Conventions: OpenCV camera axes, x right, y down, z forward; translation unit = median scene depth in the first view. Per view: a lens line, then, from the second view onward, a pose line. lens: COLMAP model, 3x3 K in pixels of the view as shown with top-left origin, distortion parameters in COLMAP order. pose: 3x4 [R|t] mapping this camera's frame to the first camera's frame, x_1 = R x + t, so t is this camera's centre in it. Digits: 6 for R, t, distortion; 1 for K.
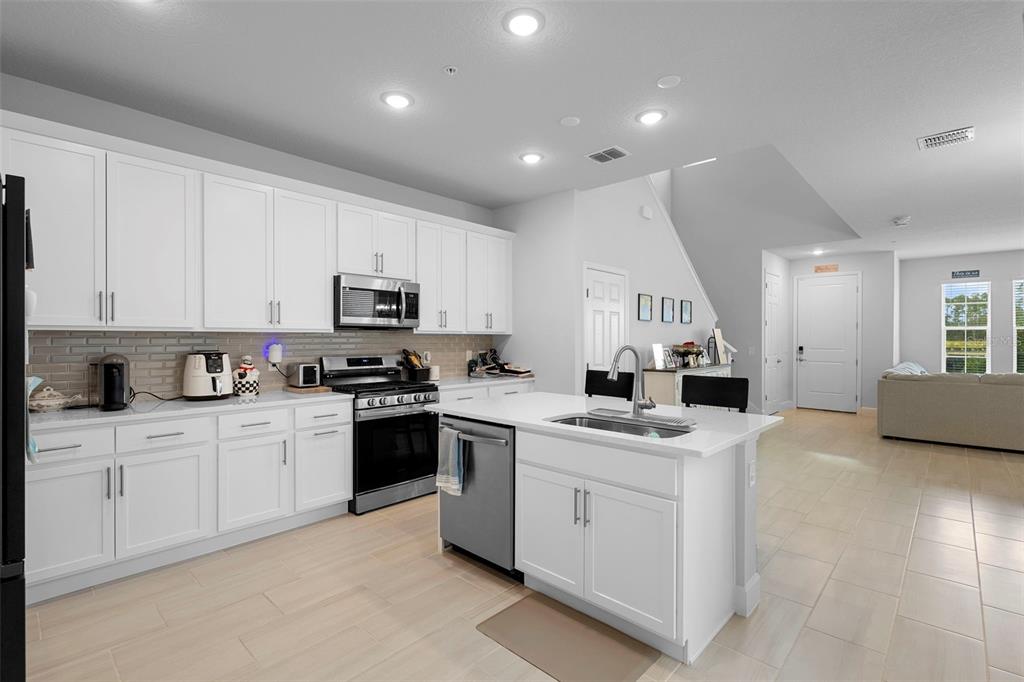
lens RADIAL K [[470.8, 0, 509.1], [0, 470.8, 338.6], [0, 0, 1]] dist [0.010536, -0.004157]
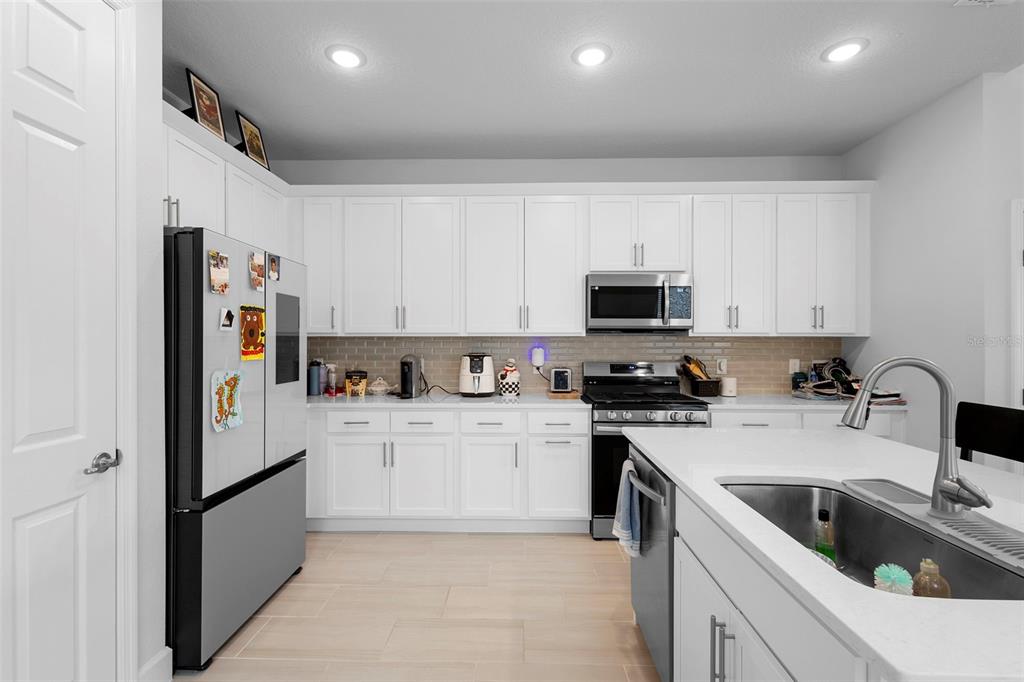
lens RADIAL K [[470.8, 0, 516.1], [0, 470.8, 340.0], [0, 0, 1]] dist [0.010536, -0.004157]
pose [[0.667720, -0.003663, -0.744404, 0.231905], [-0.000473, 0.999986, -0.005345, -0.000288], [0.744413, 0.003921, 0.667708, 0.269557]]
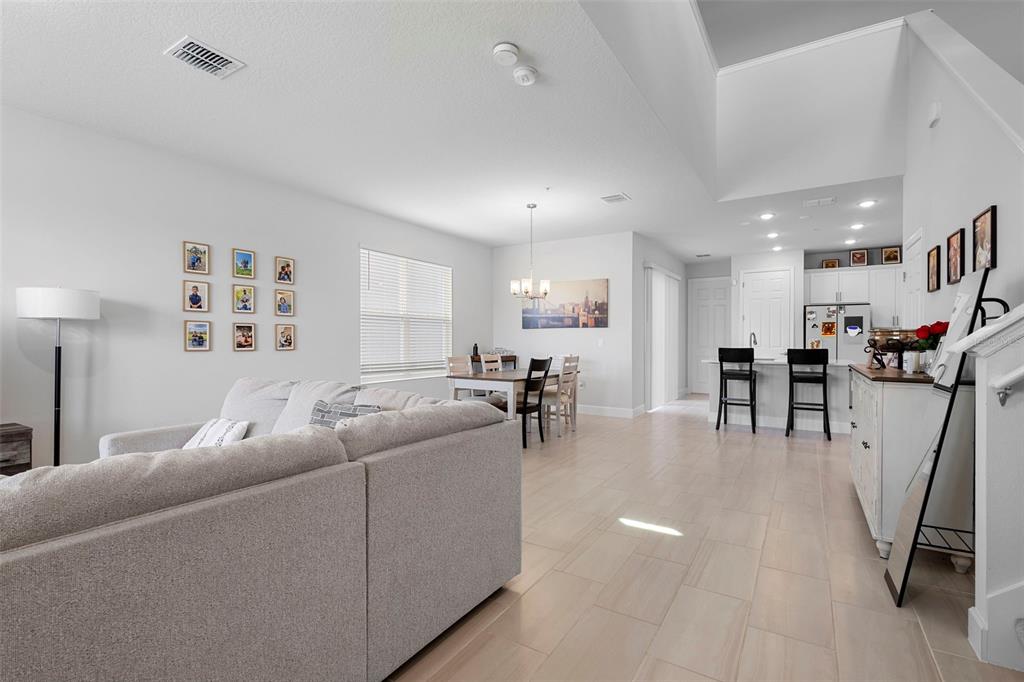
lens RADIAL K [[470.8, 0, 509.7], [0, 470.8, 342.1], [0, 0, 1]] dist [0.010536, -0.004157]
pose [[-0.981695, -0.000347, -0.190460, 1.439869], [-0.001557, 0.999980, 0.006204, 0.036598], [0.190454, 0.006387, -0.981675, 2.273744]]
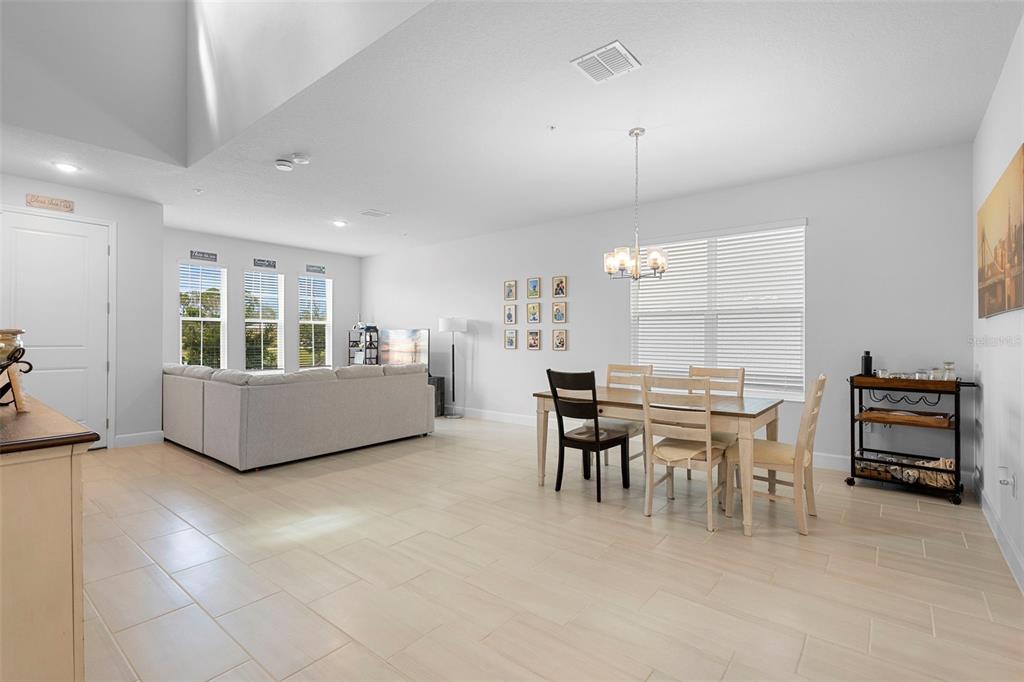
lens RADIAL K [[470.8, 0, 515.6], [0, 470.8, 340.3], [0, 0, 1]] dist [0.010536, -0.004157]
pose [[-0.076224, -0.001822, 0.997089, 0.144736], [-0.001760, 0.999997, 0.001693, 0.030502], [-0.997089, -0.001626, -0.076227, 1.112597]]
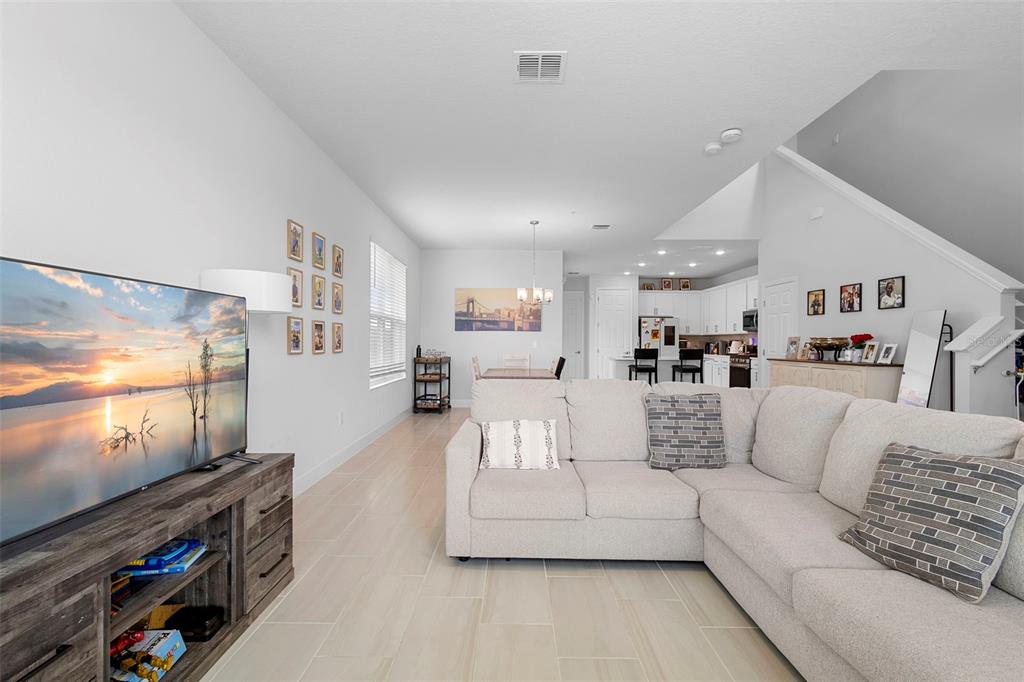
lens RADIAL K [[470.8, 0, 510.6], [0, 470.8, 341.9], [0, 0, 1]] dist [0.010536, -0.004157]
pose [[-0.732029, -0.004467, -0.681259, 2.300388], [-0.005474, 0.999985, -0.000675, 0.041098], [0.681252, 0.003235, -0.732042, 1.984999]]
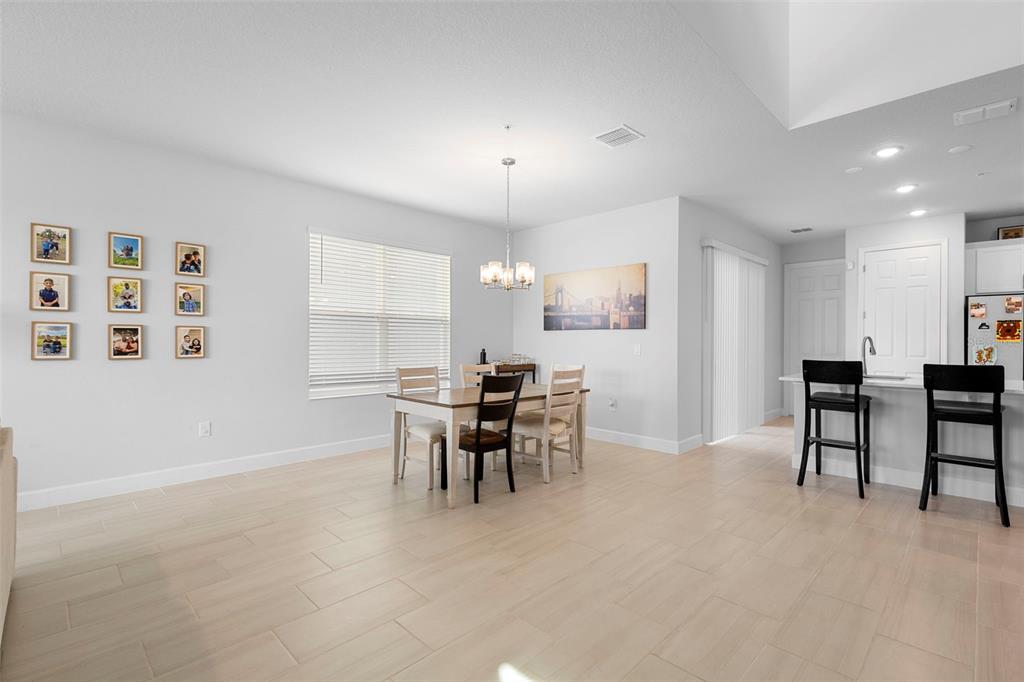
lens RADIAL K [[470.8, 0, 510.2], [0, 470.8, 339.9], [0, 0, 1]] dist [0.010536, -0.004157]
pose [[-0.999462, -0.005303, 0.032369, 1.040537], [-0.005287, 0.999986, 0.000571, 0.022454], [-0.032372, 0.000399, -0.999476, 1.893728]]
